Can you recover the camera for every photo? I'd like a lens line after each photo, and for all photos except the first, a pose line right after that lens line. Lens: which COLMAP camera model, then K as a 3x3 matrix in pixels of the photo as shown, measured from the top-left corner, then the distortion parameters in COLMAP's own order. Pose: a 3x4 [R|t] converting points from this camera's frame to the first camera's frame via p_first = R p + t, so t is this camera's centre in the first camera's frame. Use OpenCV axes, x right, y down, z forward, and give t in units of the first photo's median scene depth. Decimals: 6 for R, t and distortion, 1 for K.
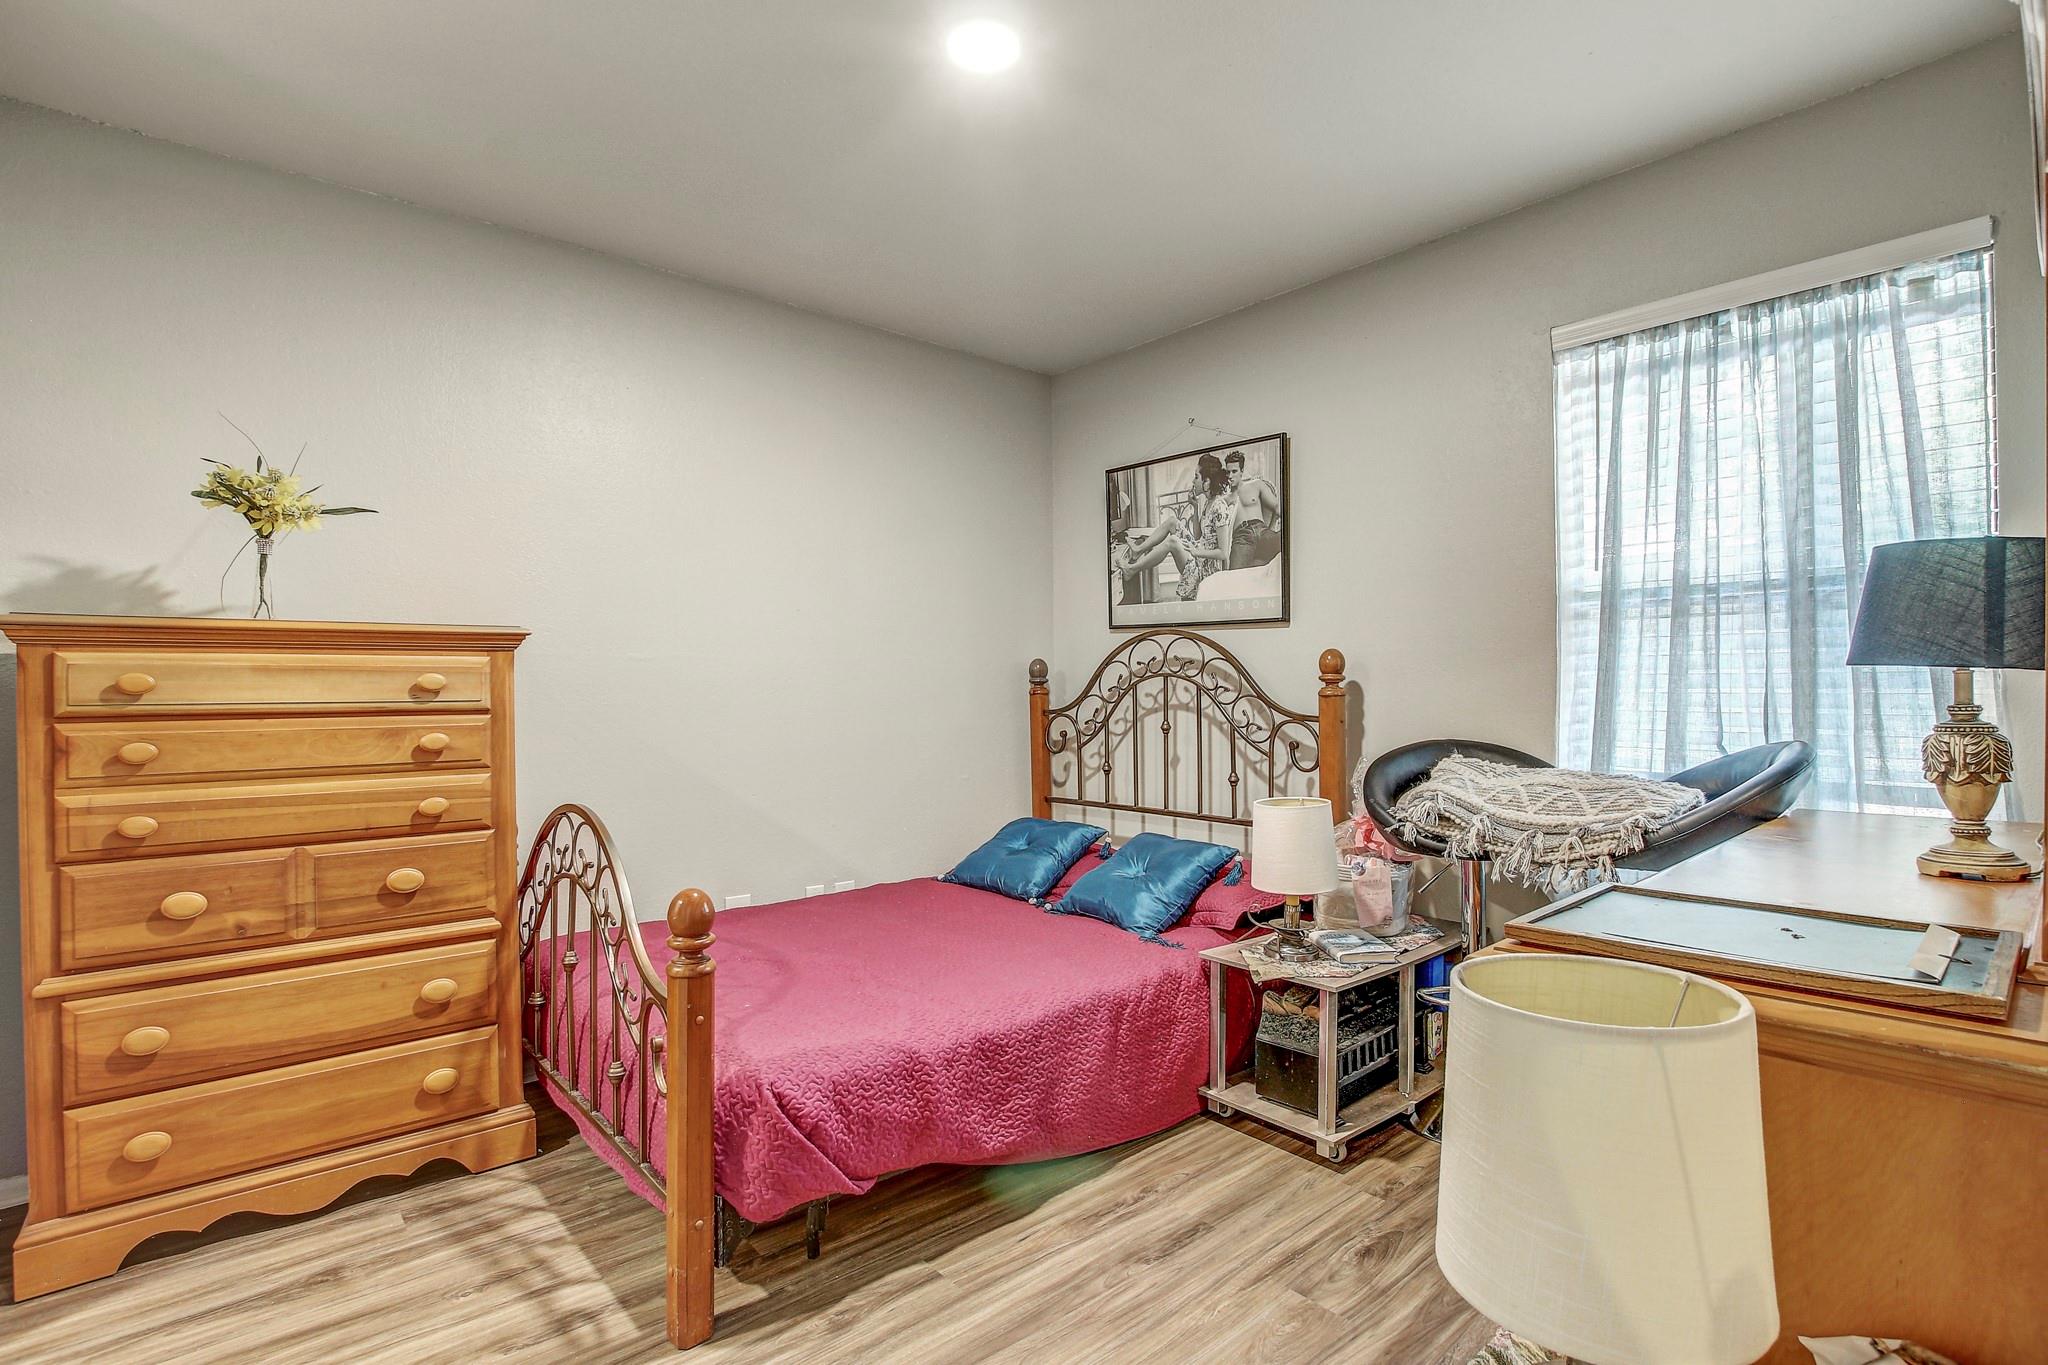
lens RADIAL K [[979.1, 0, 1024.0], [0, 979.1, 682.5], [0, 0, 1]] dist [-0.024946, 0.000562]
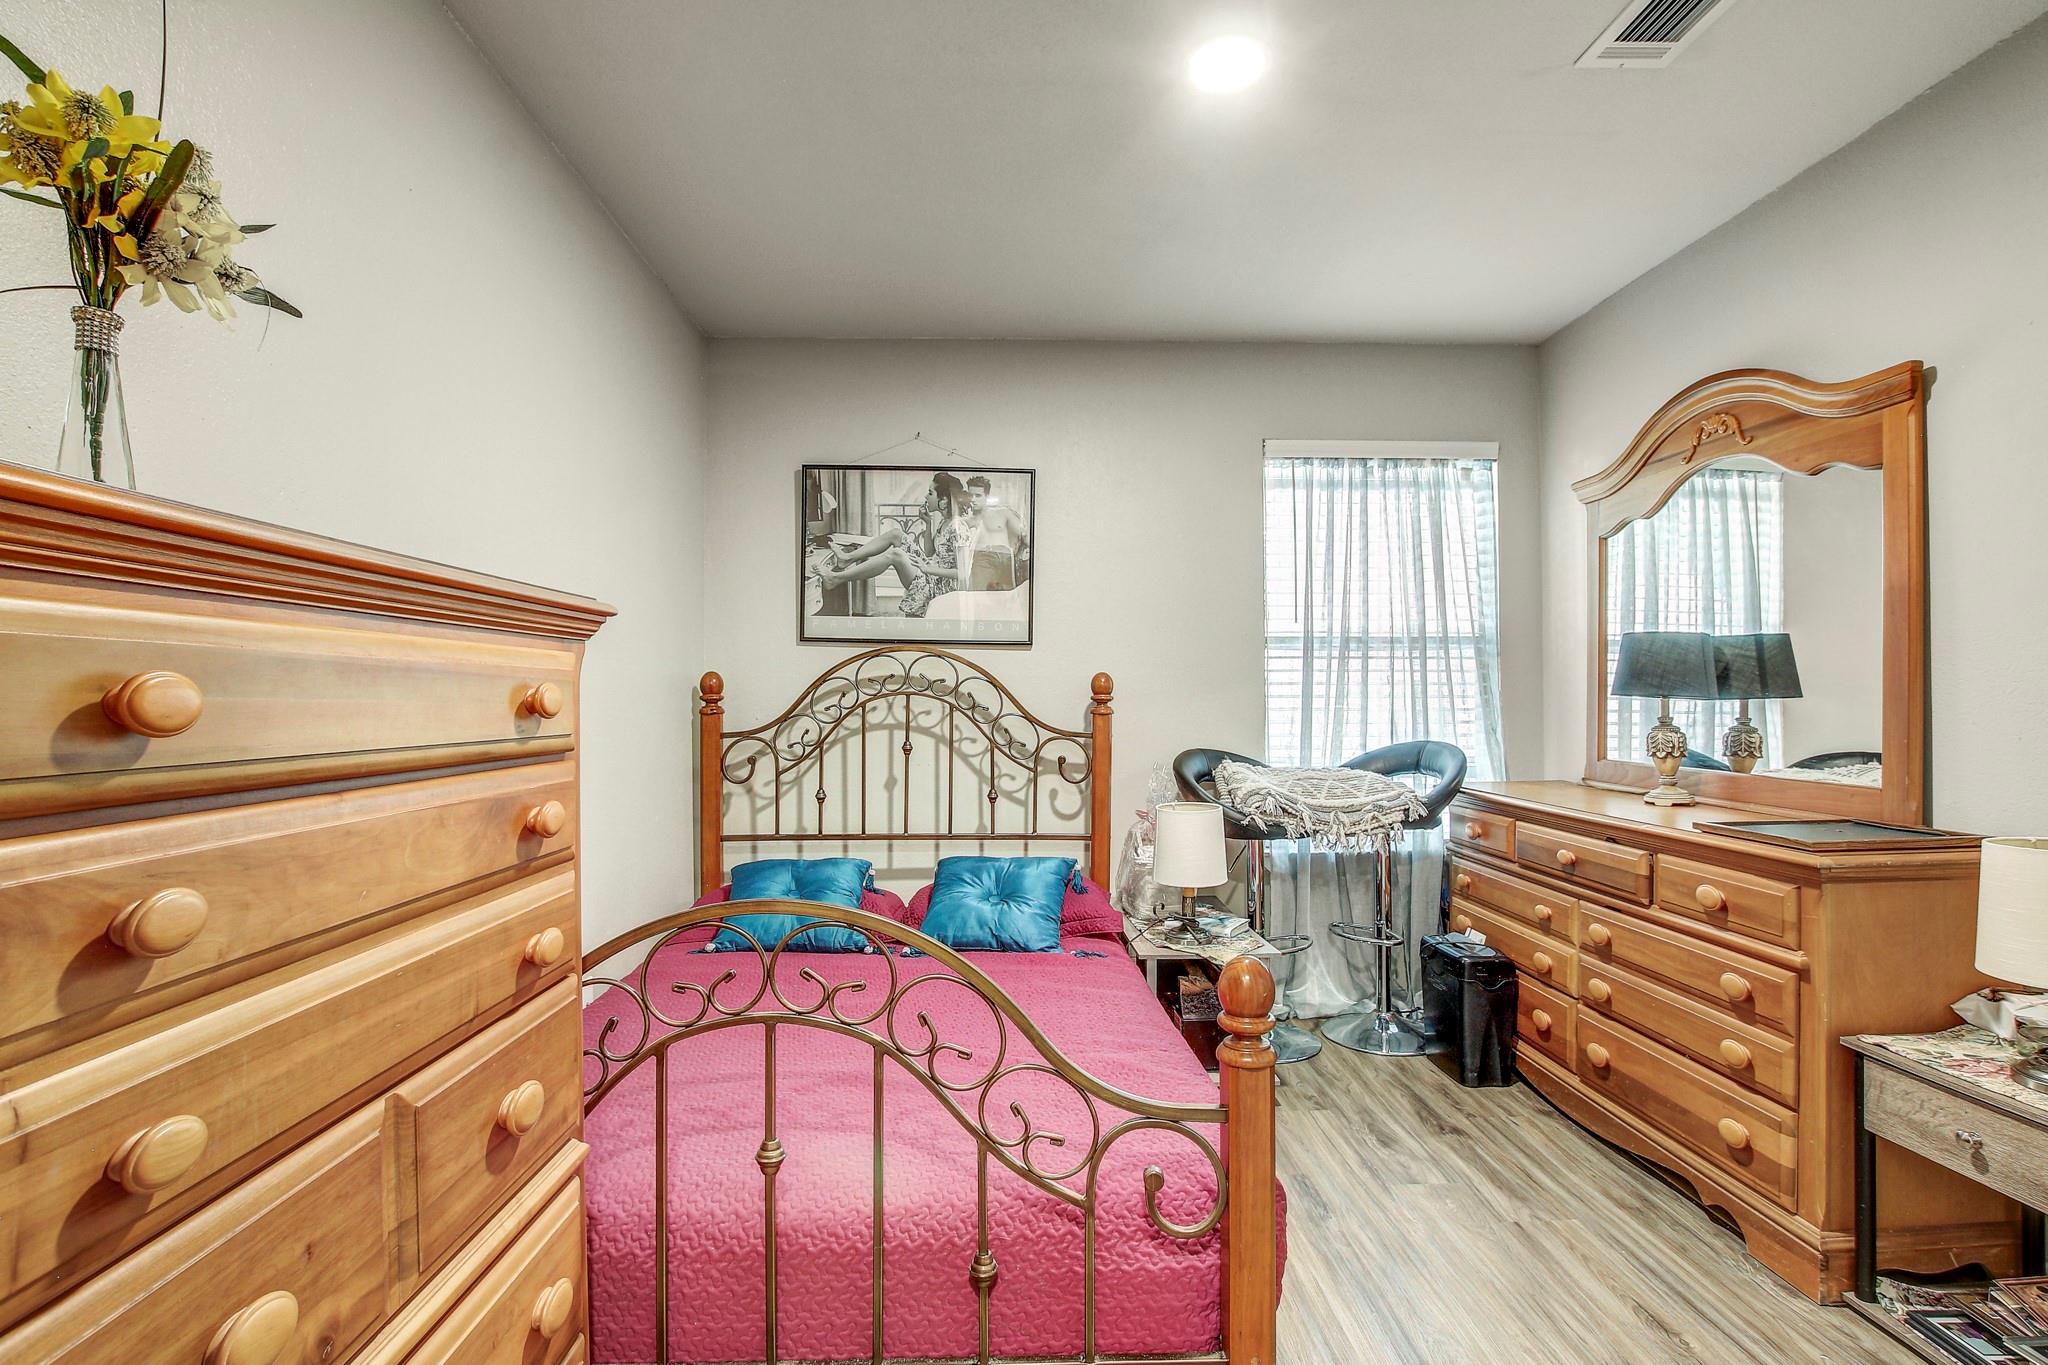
lens RADIAL K [[968.0, 0, 1025.8], [0, 968.0, 693.2], [0, 0, 1]] dist [-0.038072, 0.000078]
pose [[0.632858, 0.010466, 0.774197, -0.523891], [-0.005974, 0.999945, -0.008634, -0.000166], [-0.774245, 0.000838, 0.632885, 0.310741]]
